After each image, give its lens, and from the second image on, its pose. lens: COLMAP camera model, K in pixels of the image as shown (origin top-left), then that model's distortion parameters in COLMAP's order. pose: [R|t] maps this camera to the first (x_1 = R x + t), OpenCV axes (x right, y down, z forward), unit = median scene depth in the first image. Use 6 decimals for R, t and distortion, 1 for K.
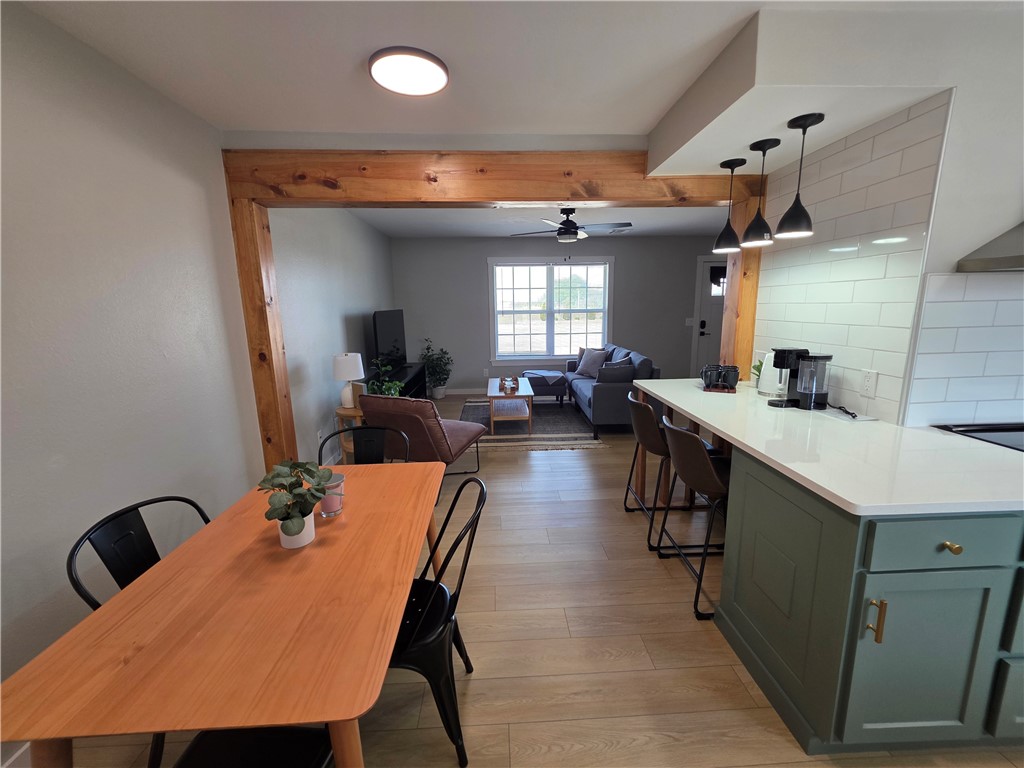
lens RADIAL K [[407.4, 0, 503.6], [0, 407.4, 381.9], [0, 0, 1]] dist [0.000482, -0.000035]
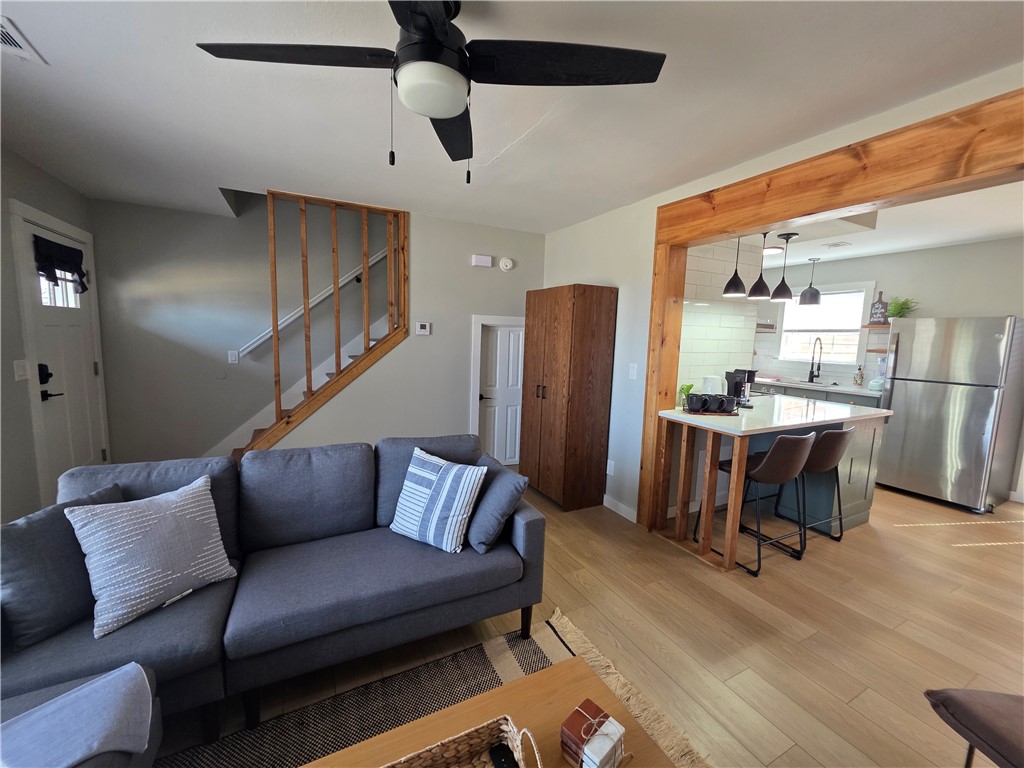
lens RADIAL K [[411.1, 0, 510.6], [0, 411.1, 381.2], [0, 0, 1]] dist [0.001568, -0.000455]
pose [[-0.438808, -0.100061, 0.892992, -0.301112], [0.146951, 0.972411, 0.181170, -0.459181], [-0.886483, 0.210725, -0.411998, 2.479454]]
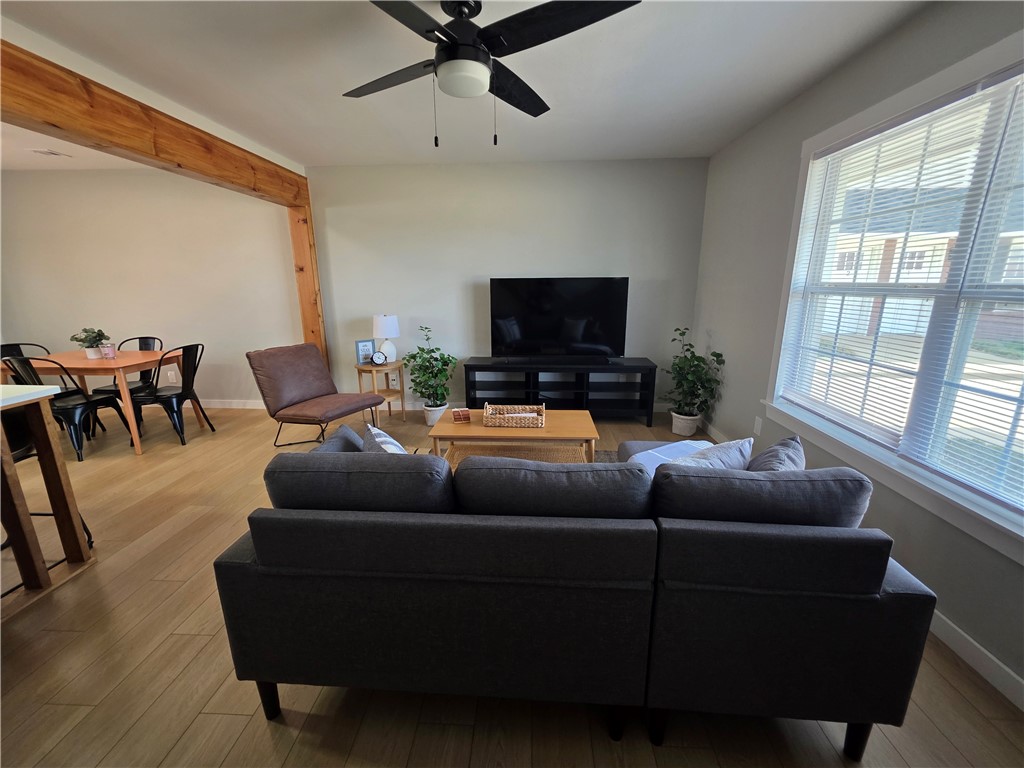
lens RADIAL K [[410.2, 0, 513.8], [0, 410.2, 383.1], [0, 0, 1]] dist [0.001135, -0.000350]
pose [[-0.070072, 0.257019, -0.963863, 1.281428], [-0.181465, 0.946832, 0.265670, -0.451763], [0.980898, 0.193523, -0.019706, 2.465159]]
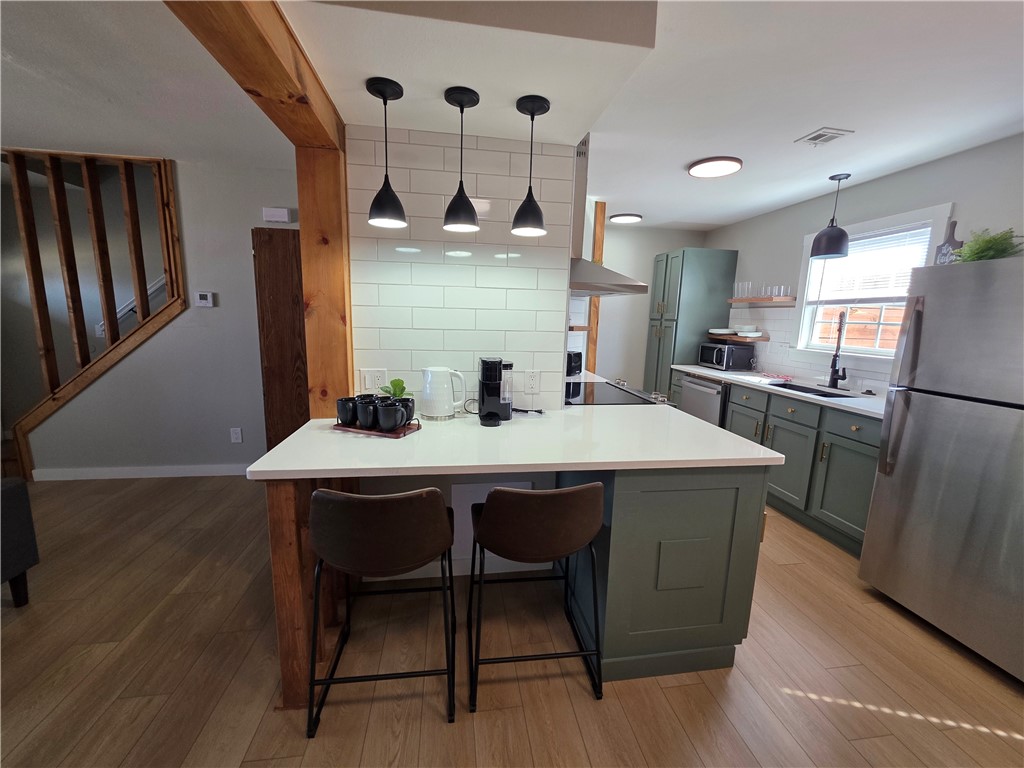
lens RADIAL K [[411.1, 0, 510.6], [0, 411.1, 381.2], [0, 0, 1]] dist [0.001568, -0.000455]
pose [[-0.124903, -0.146098, 0.981353, -0.196100], [0.159689, 0.973244, 0.165215, -0.179989], [-0.979234, 0.177348, -0.098231, 1.078645]]
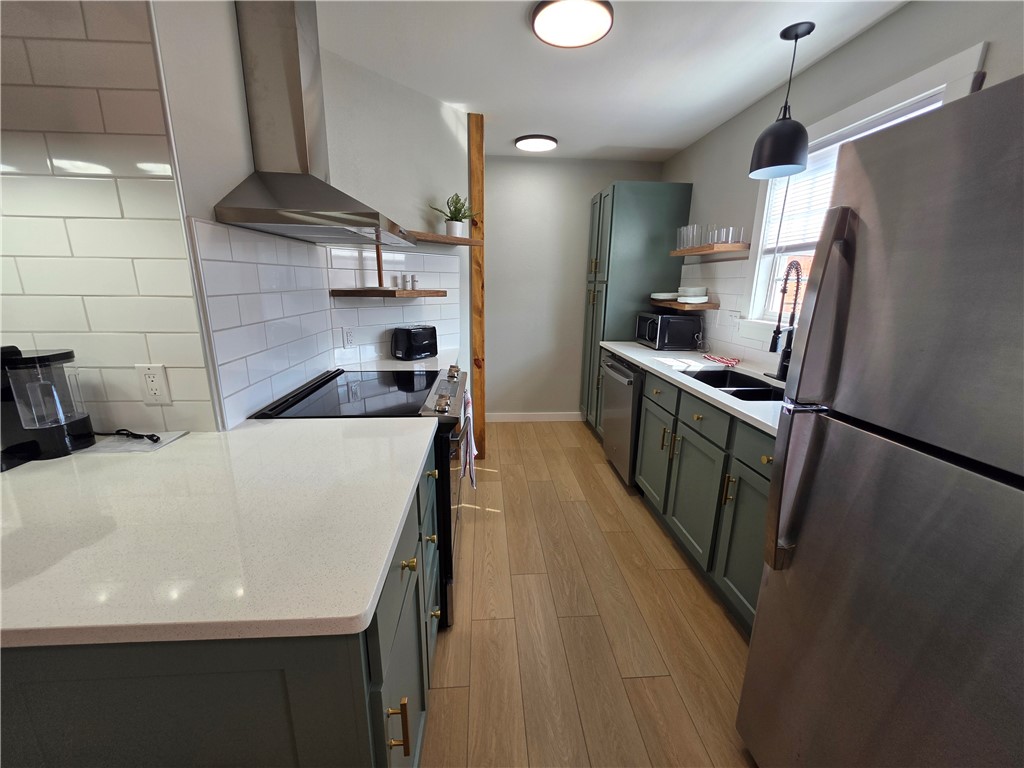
lens RADIAL K [[411.1, 0, 510.6], [0, 411.1, 381.2], [0, 0, 1]] dist [0.001568, -0.000455]
pose [[-0.045084, -0.217524, 0.975013, 0.208055], [0.173571, 0.959455, 0.222079, -0.044972], [-0.983789, 0.179246, -0.005500, 0.404054]]
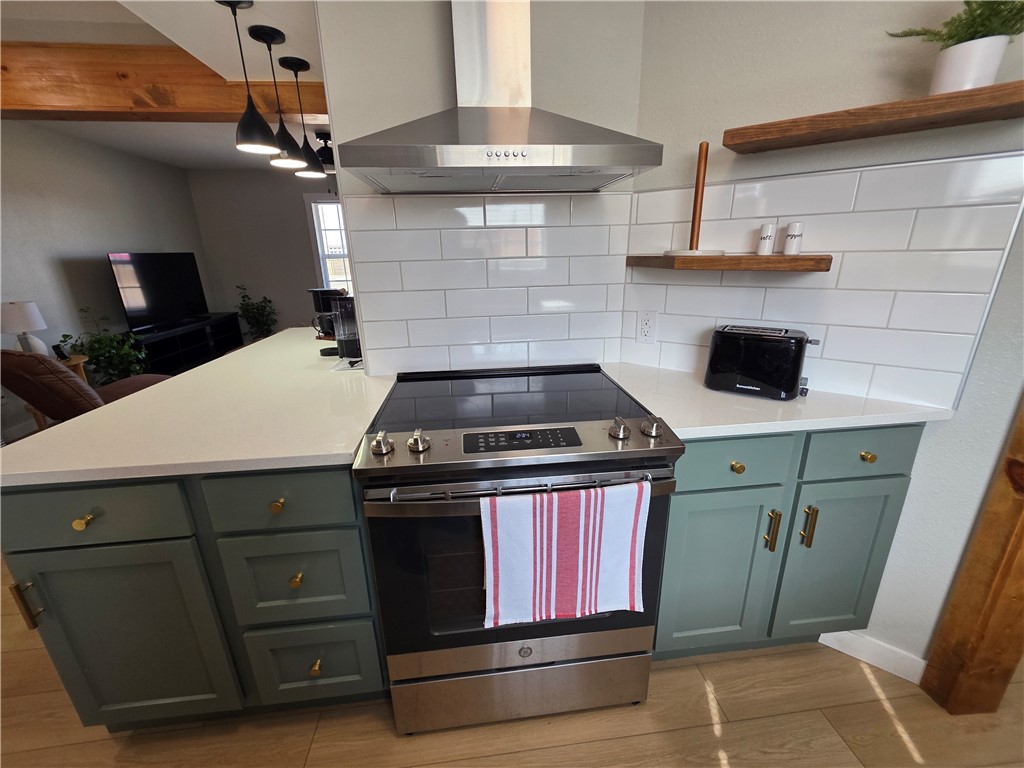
lens RADIAL K [[407.0, 0, 513.8], [0, 407.0, 379.5], [0, 0, 1]] dist [0.001245, 0.000147]
pose [[0.996220, -0.030243, 0.081432, 1.048814], [0.020321, 0.992563, 0.120028, 0.014995], [-0.084457, -0.117920, 0.989425, 0.065333]]
